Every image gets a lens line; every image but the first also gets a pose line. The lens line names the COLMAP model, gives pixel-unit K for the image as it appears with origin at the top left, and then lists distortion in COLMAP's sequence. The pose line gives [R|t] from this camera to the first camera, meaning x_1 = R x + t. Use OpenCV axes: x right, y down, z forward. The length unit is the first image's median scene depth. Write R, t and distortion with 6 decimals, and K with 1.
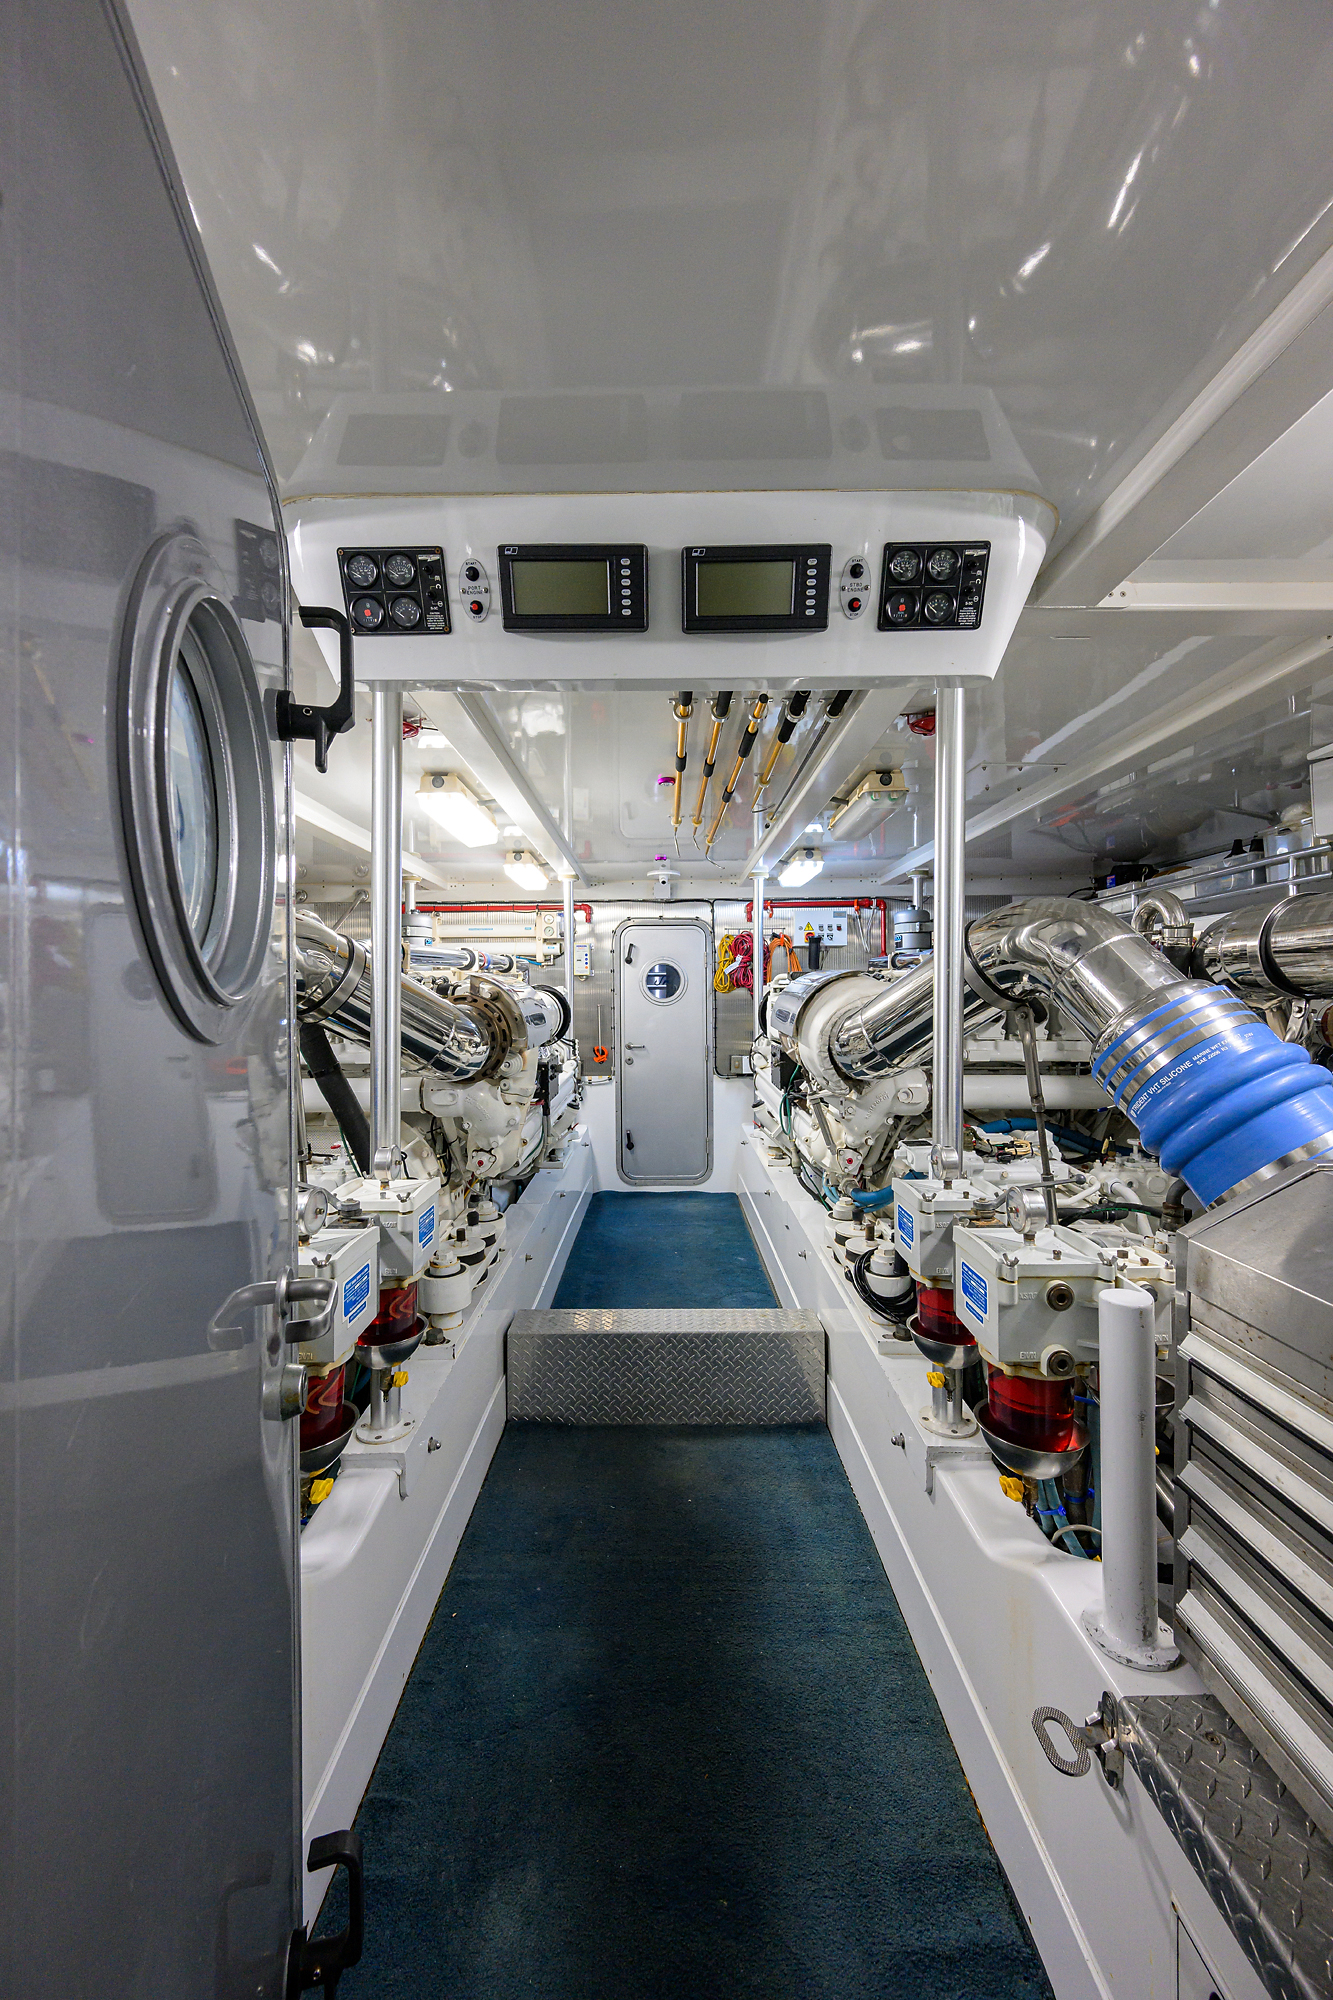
lens RADIAL K [[785.3, 0, 656.0], [0, 785.3, 1002.1], [0, 0, 1]] dist [0.002282, -0.000219]
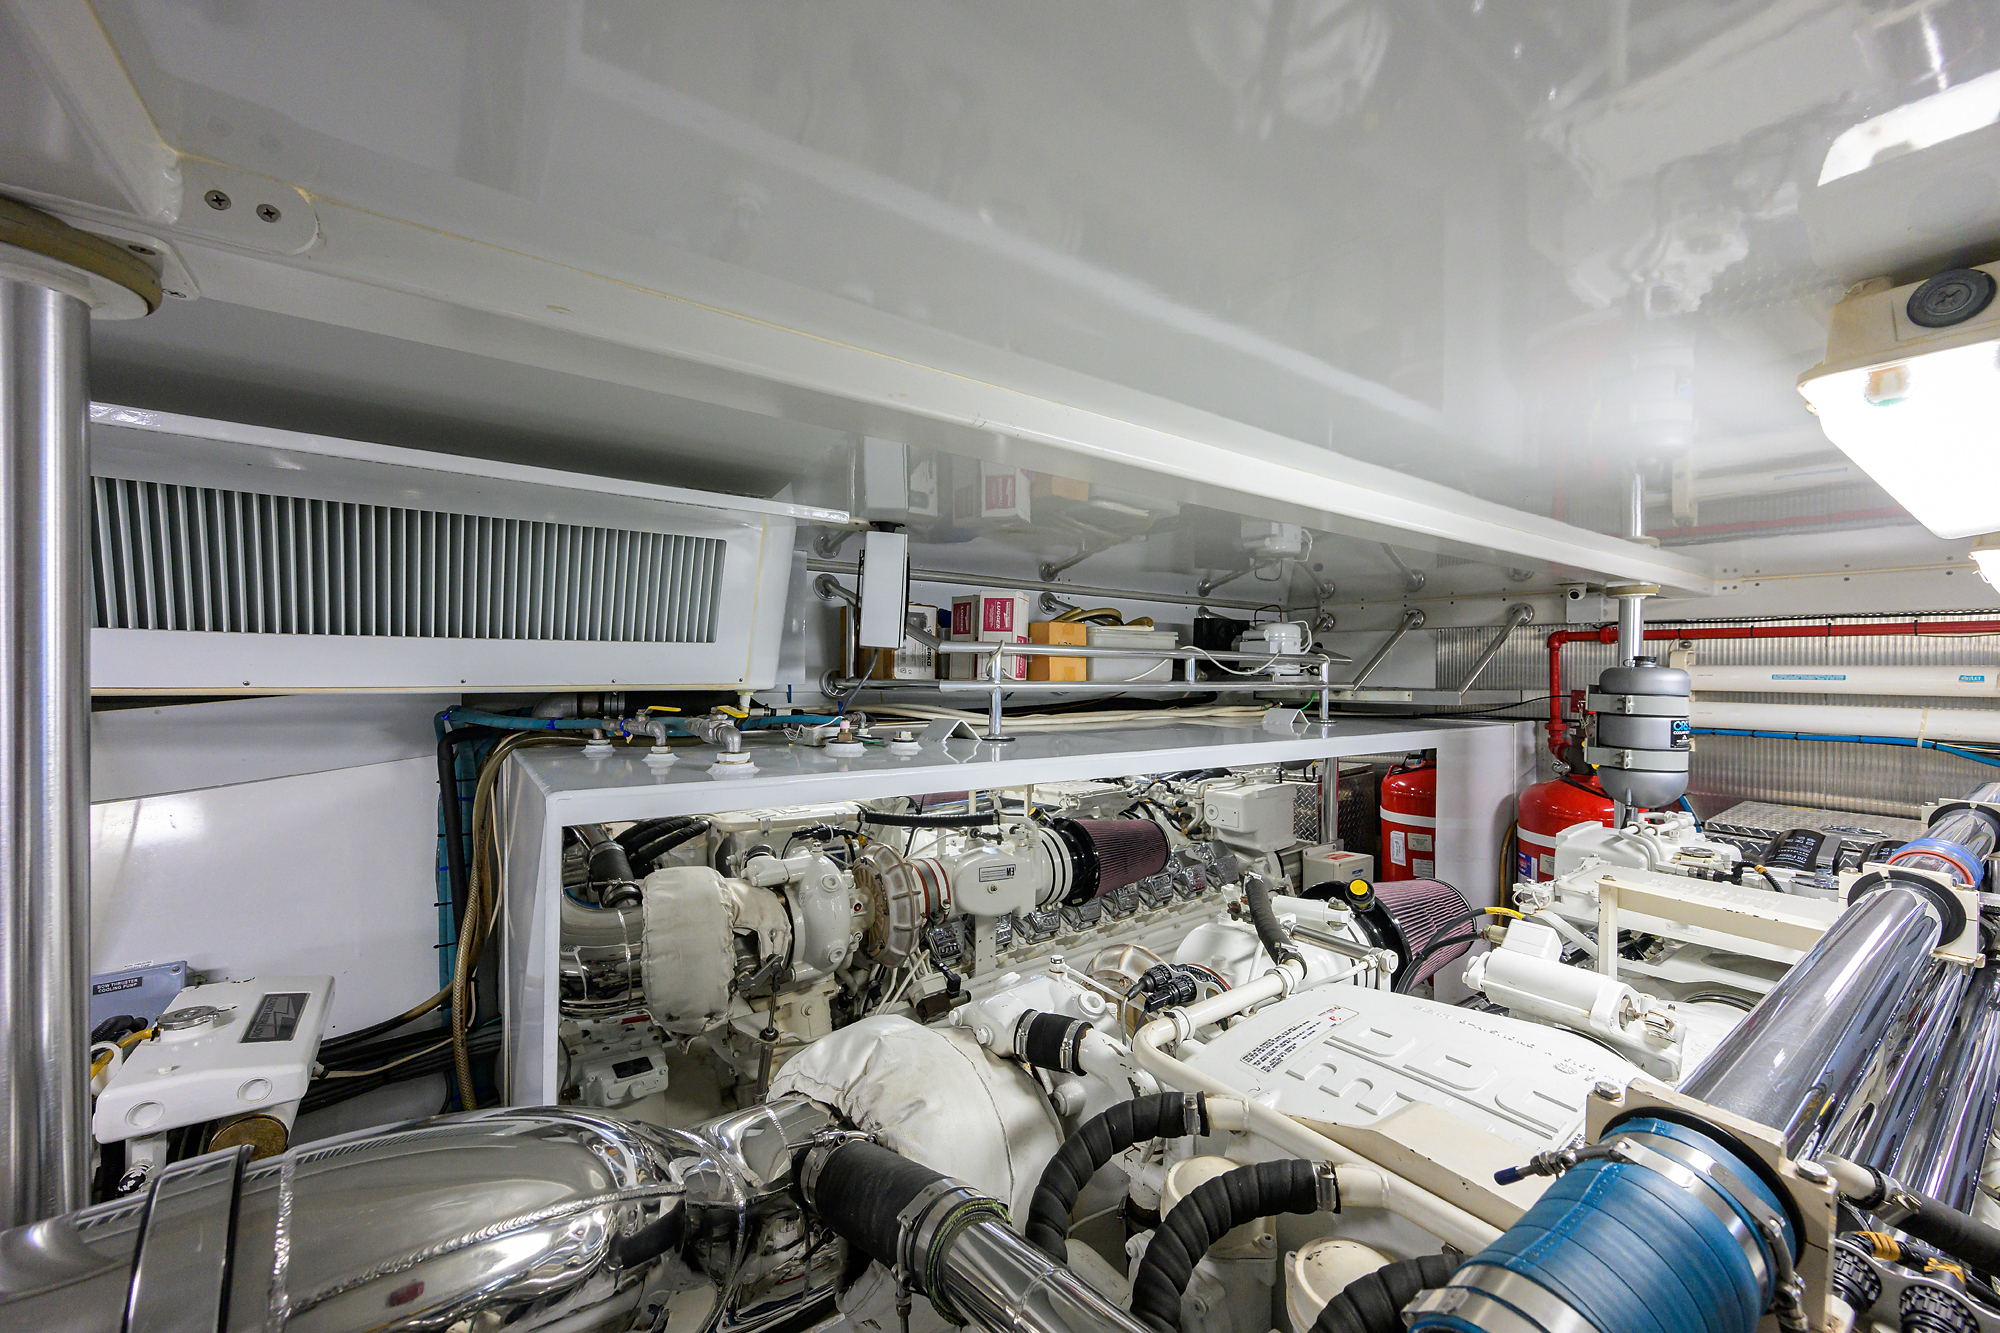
lens RADIAL K [[782.6, 0, 1000.0], [0, 782.6, 670.3], [0, 0, 1]] dist [0.001716, -0.000147]
pose [[0.589570, 0.015994, -0.807559, -0.233638], [-0.019387, 0.999796, 0.005647, -0.160859], [0.807485, 0.012327, 0.589760, 0.610306]]
